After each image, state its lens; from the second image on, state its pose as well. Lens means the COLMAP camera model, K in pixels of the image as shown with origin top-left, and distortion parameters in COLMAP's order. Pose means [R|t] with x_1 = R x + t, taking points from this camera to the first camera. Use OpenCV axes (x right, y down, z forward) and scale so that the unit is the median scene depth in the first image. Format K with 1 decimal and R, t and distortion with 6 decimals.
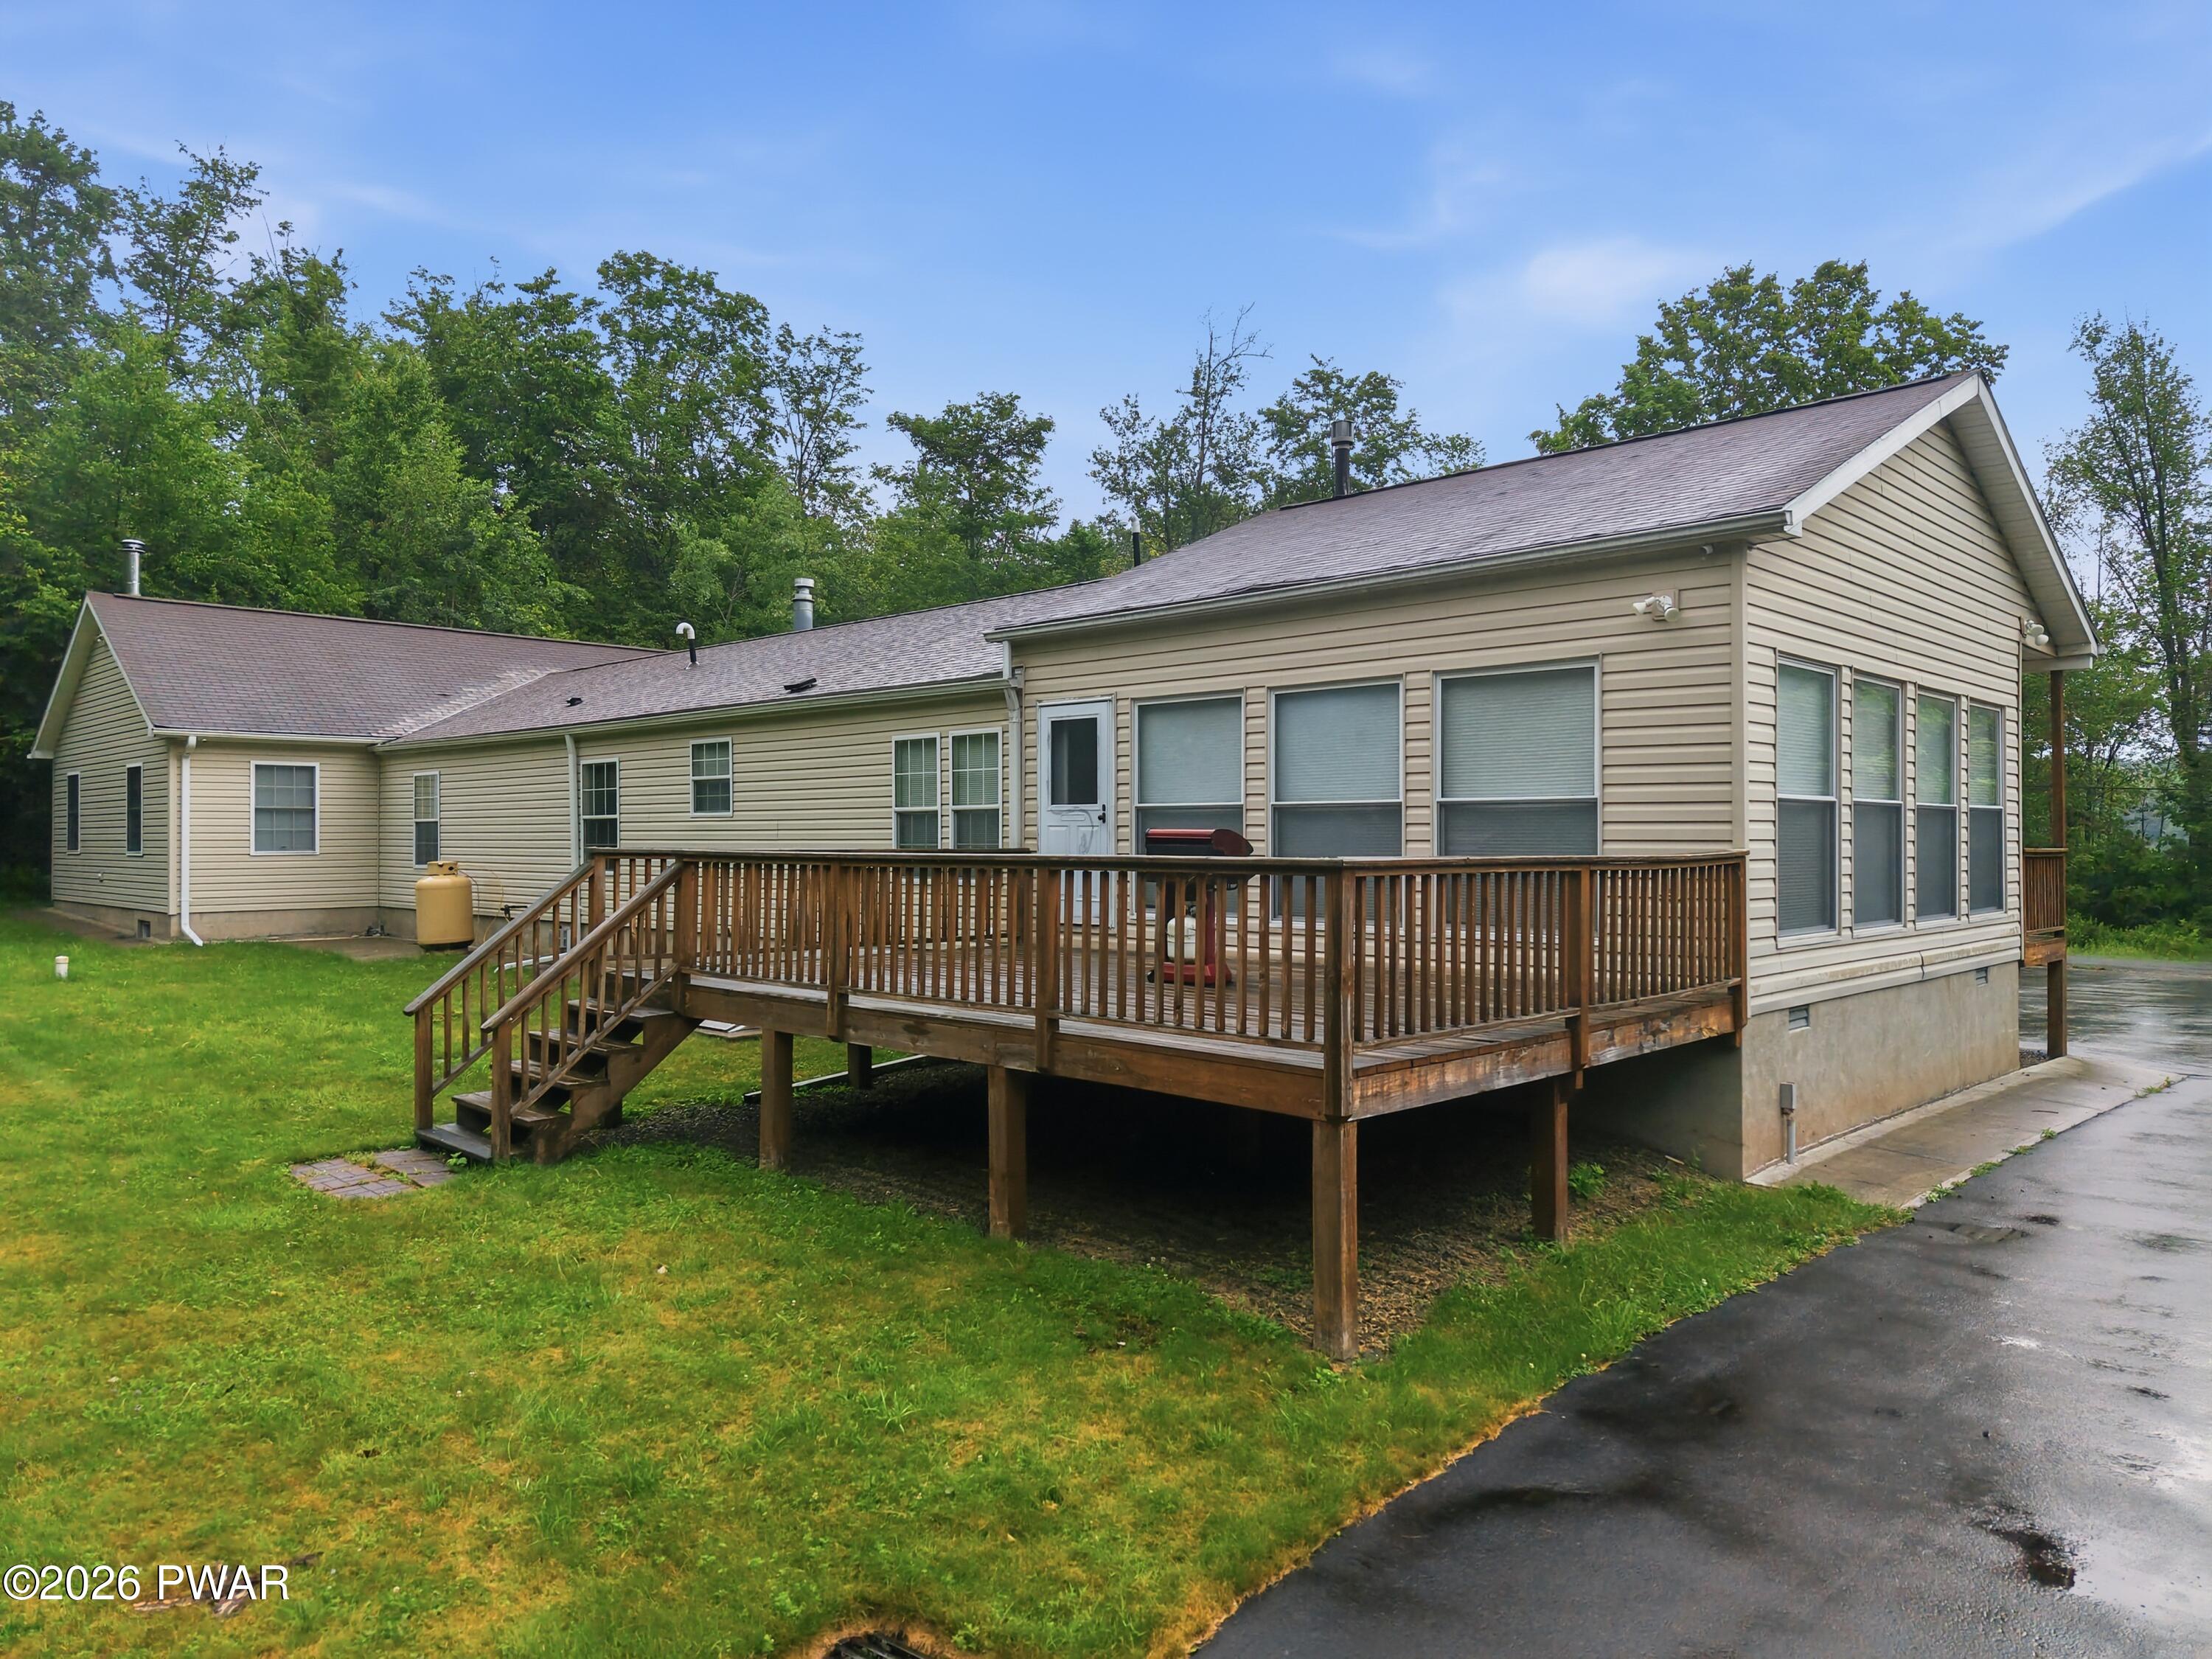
lens RADIAL K [[1469.4, 0, 1111.4], [0, 1469.4, 846.0], [0, 0, 1]] dist [0.035441, -0.034554]
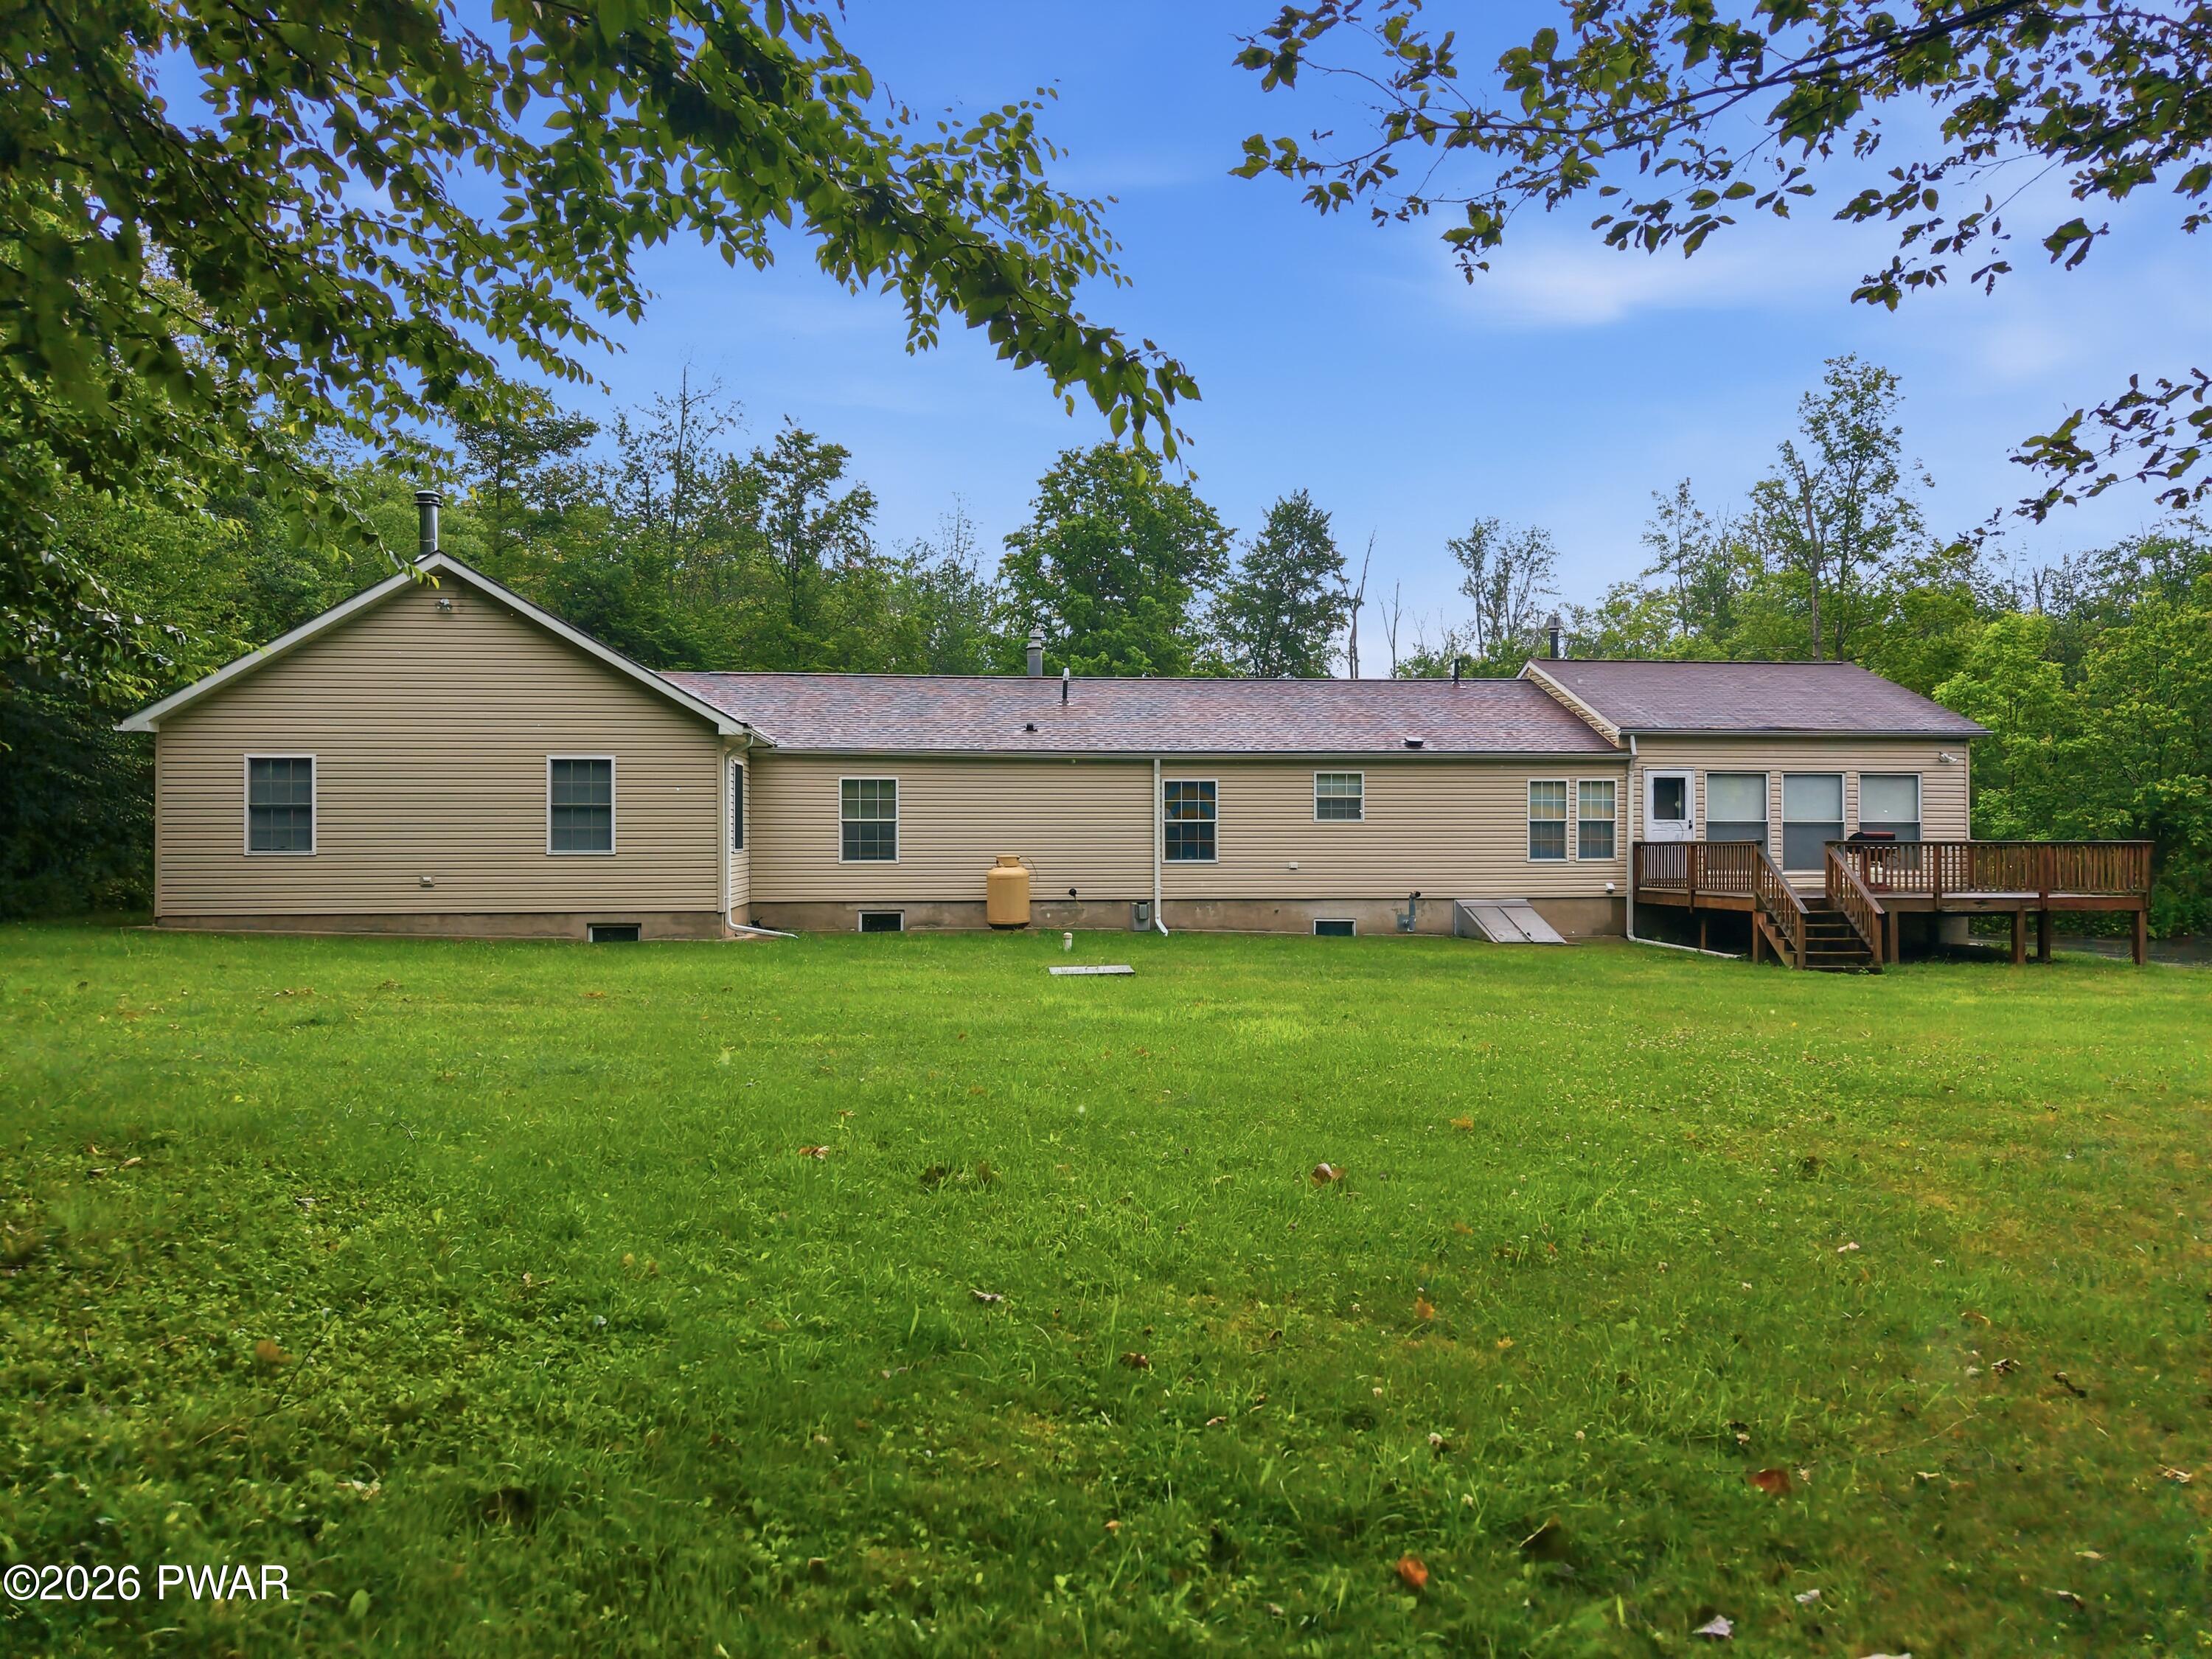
lens RADIAL K [[1469.4, 0, 1107.9], [0, 1469.4, 850.1], [0, 0, 1]] dist [0.035441, -0.034554]
pose [[0.642438, -0.003140, 0.766331, -2.142967], [0.005000, 0.999987, -0.000094, 0.010393], [-0.766321, 0.003892, 0.642446, 0.283042]]
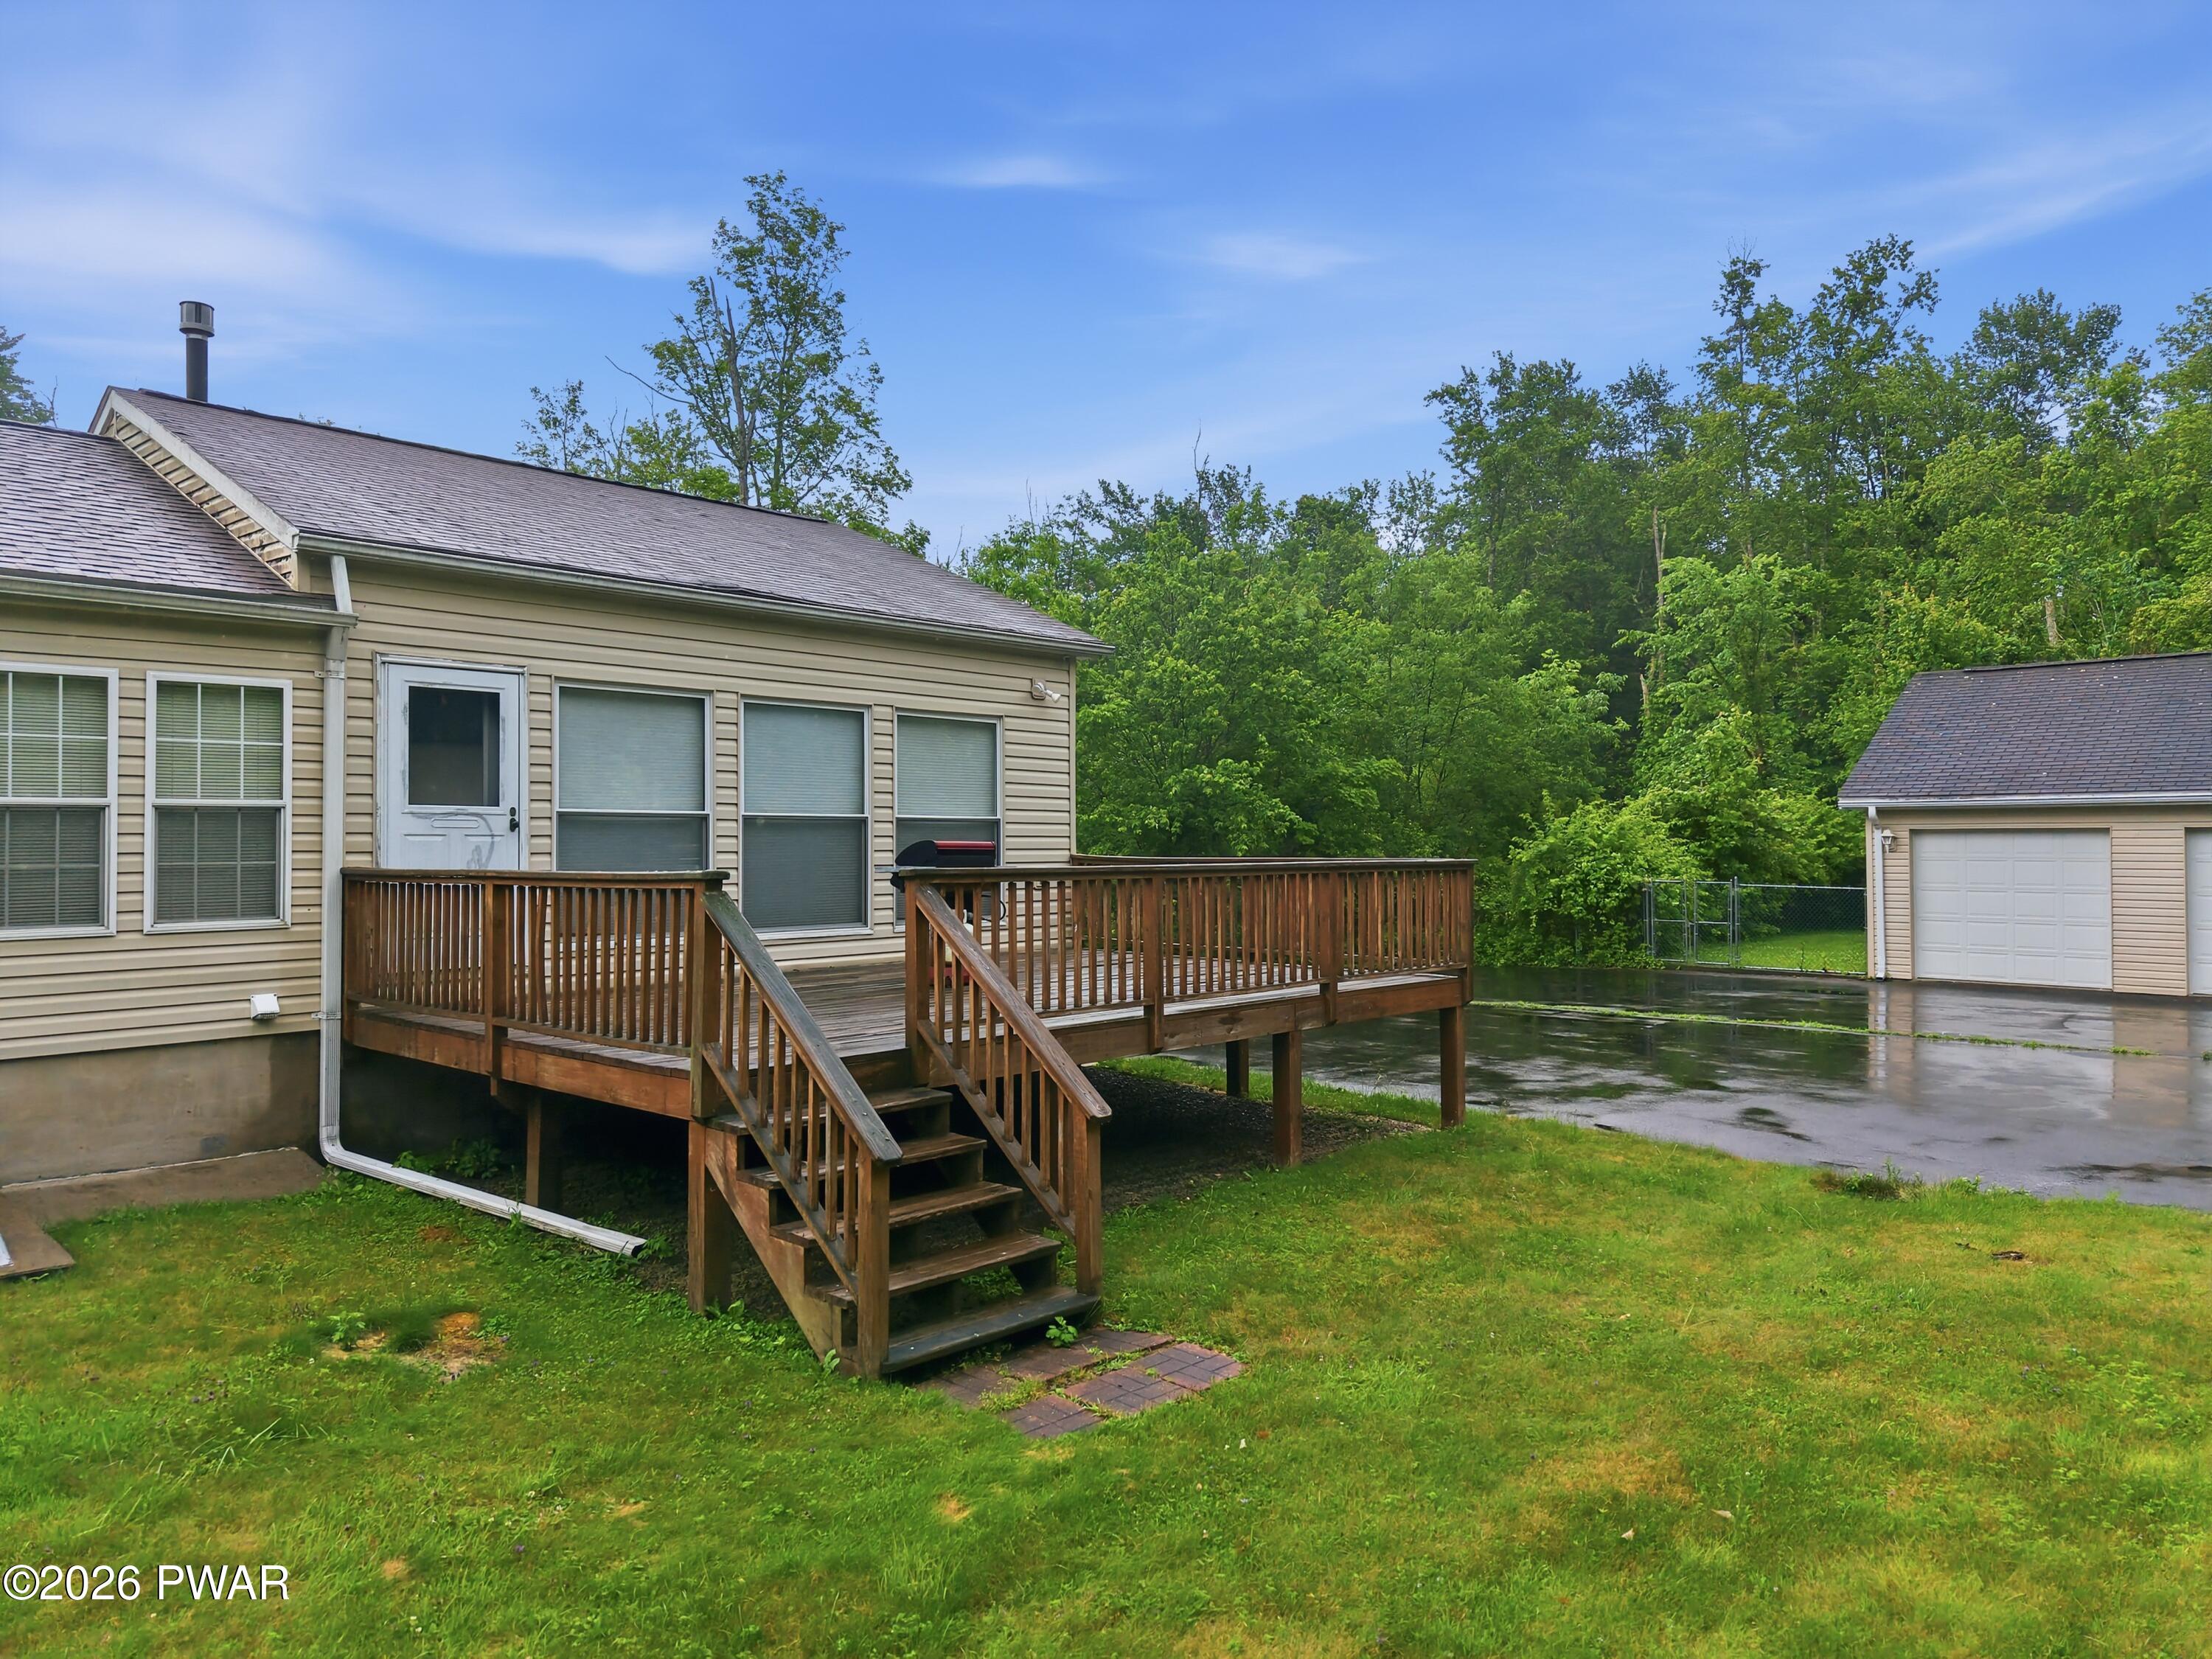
lens RADIAL K [[1469.4, 0, 1111.9], [0, 1469.4, 846.2], [0, 0, 1]] dist [0.035441, -0.034554]
pose [[-0.015518, -0.000946, 0.999879, -0.786005], [0.009591, 0.999953, 0.001095, -0.005868], [-0.999834, 0.009607, -0.015509, 0.694380]]
